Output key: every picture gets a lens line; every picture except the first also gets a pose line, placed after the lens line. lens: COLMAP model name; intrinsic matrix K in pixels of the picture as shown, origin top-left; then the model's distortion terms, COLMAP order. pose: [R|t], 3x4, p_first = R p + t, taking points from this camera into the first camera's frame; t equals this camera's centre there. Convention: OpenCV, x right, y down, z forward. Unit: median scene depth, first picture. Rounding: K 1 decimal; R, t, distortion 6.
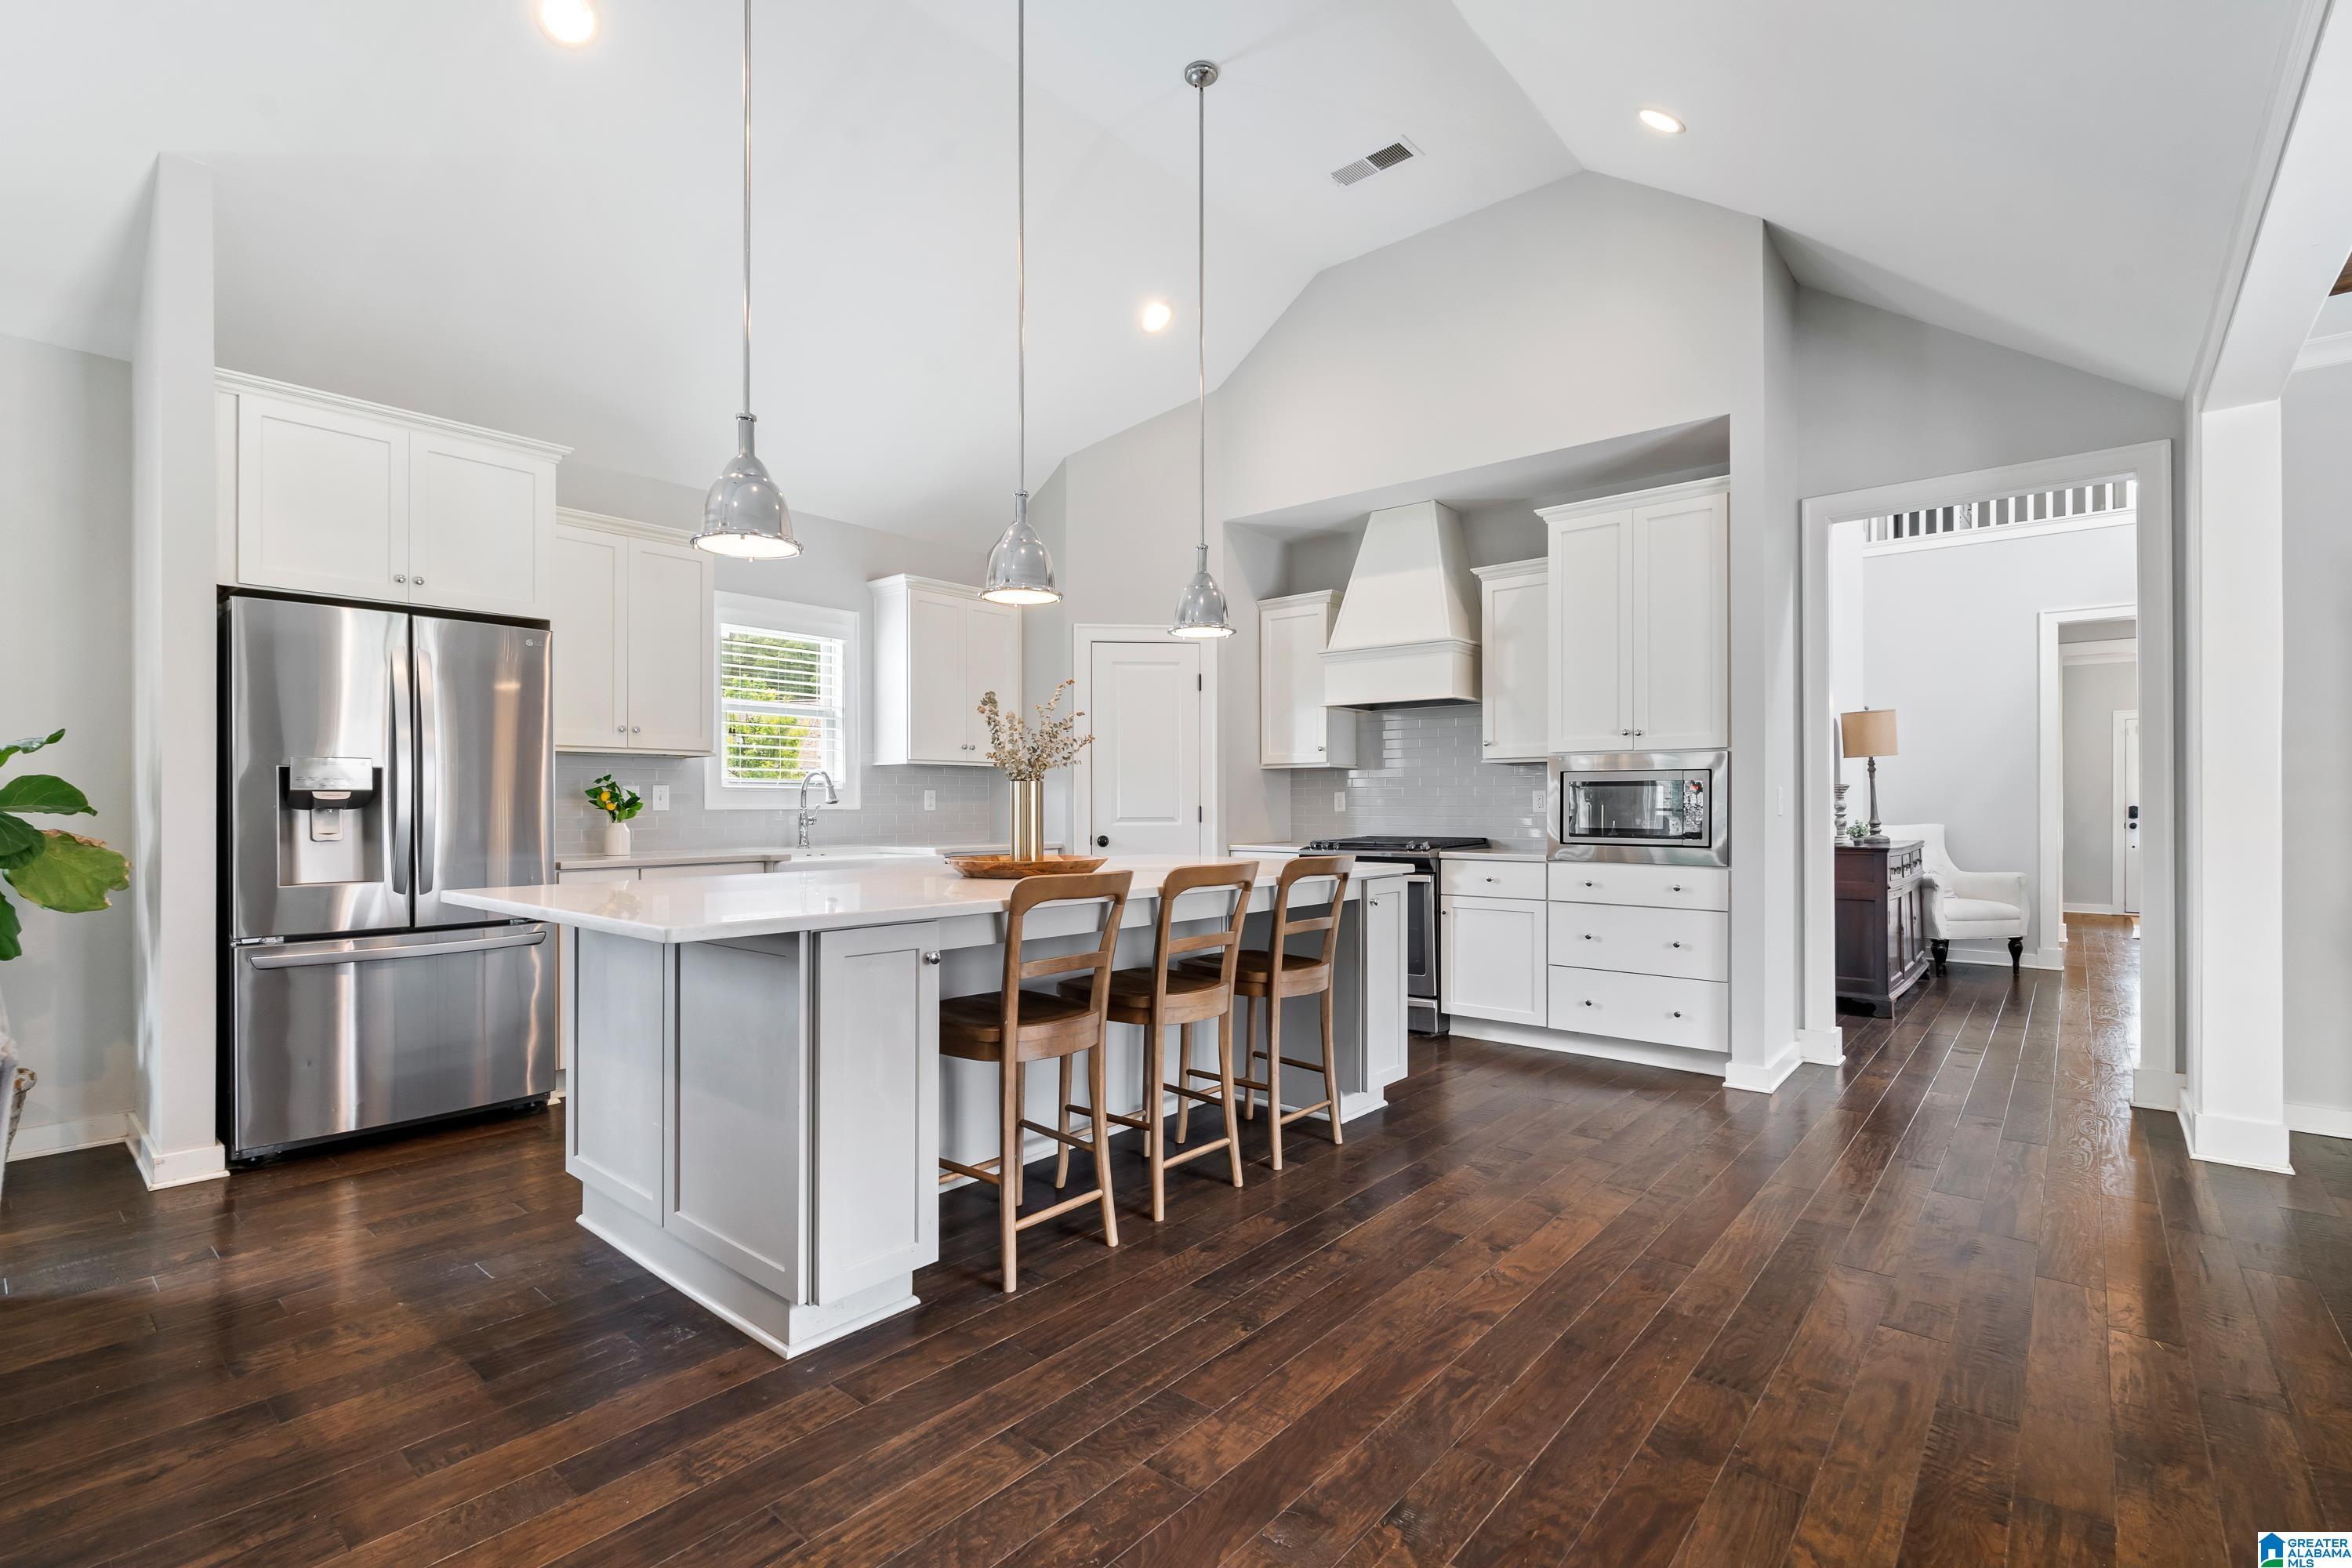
lens RADIAL K [[1053.2, 0, 1188.4], [0, 1053.2, 802.2], [0, 0, 1]] dist [-0.012647, 0.000278]
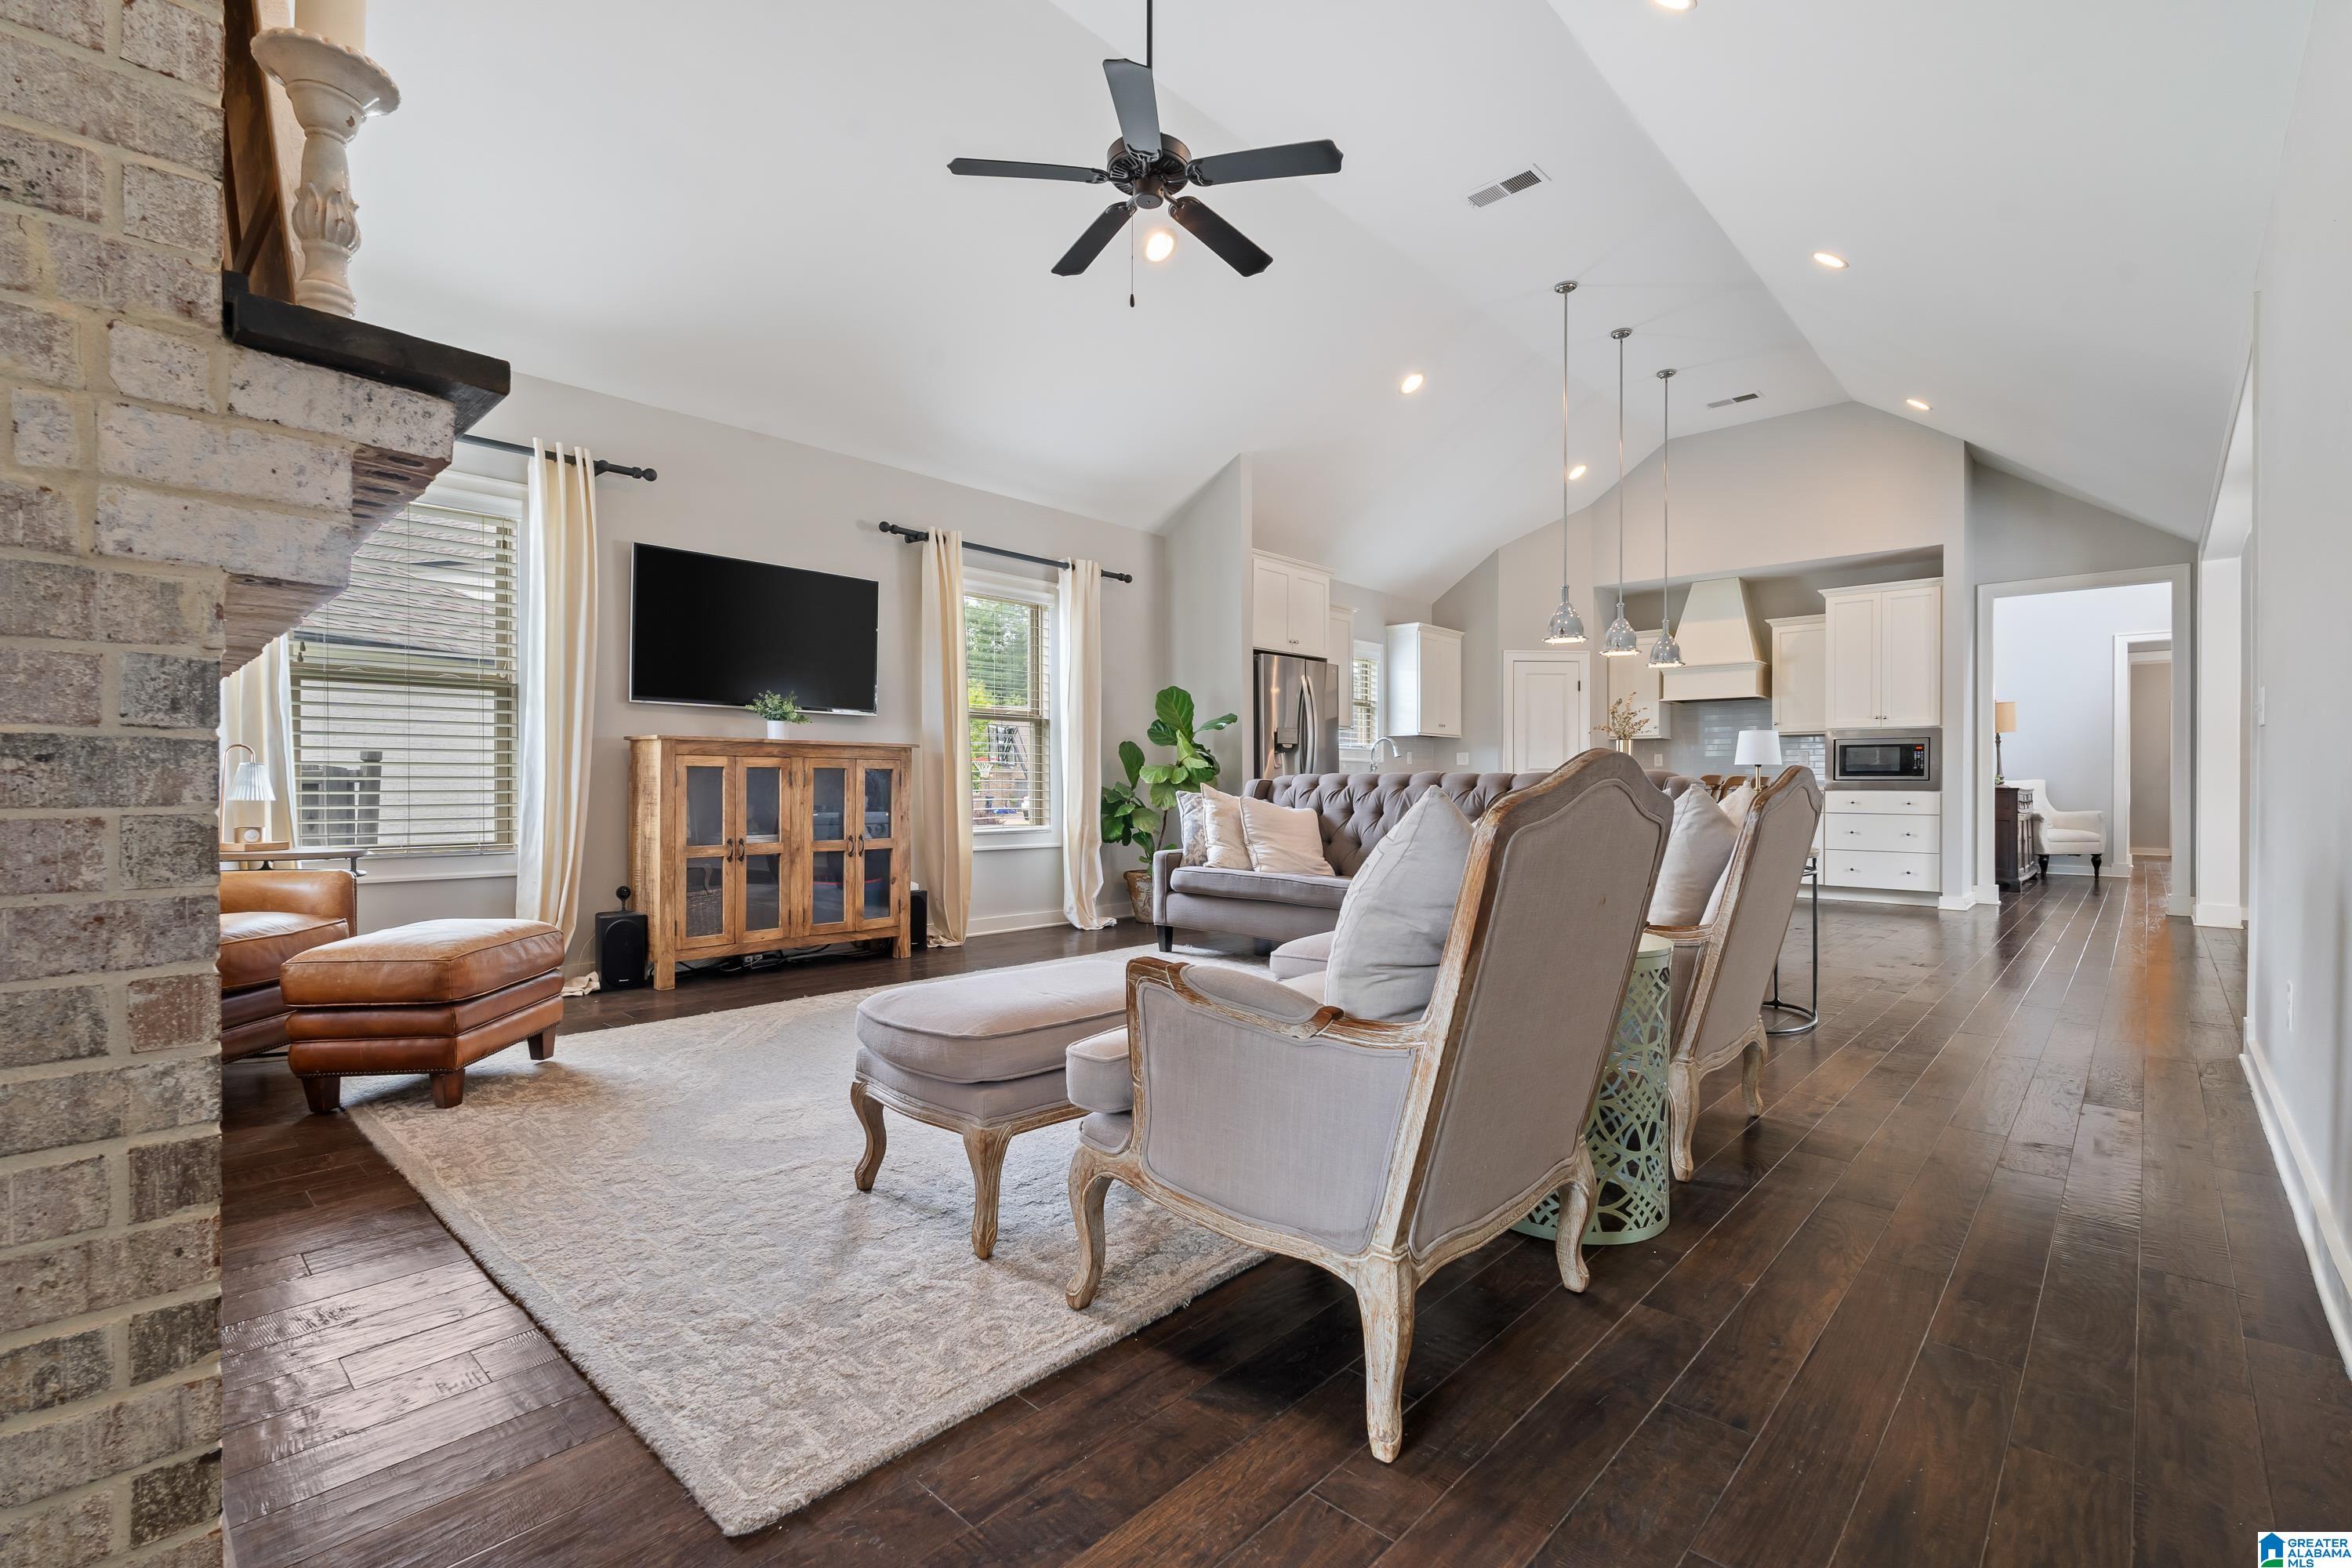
lens RADIAL K [[1053.2, 0, 1169.1], [0, 1053.2, 786.0], [0, 0, 1]] dist [-0.012647, 0.000278]
pose [[0.998823, 0.004252, -0.048326, -0.614299], [-0.004083, 0.999985, 0.003591, 0.042359], [0.048341, -0.003390, 0.998825, -0.736839]]
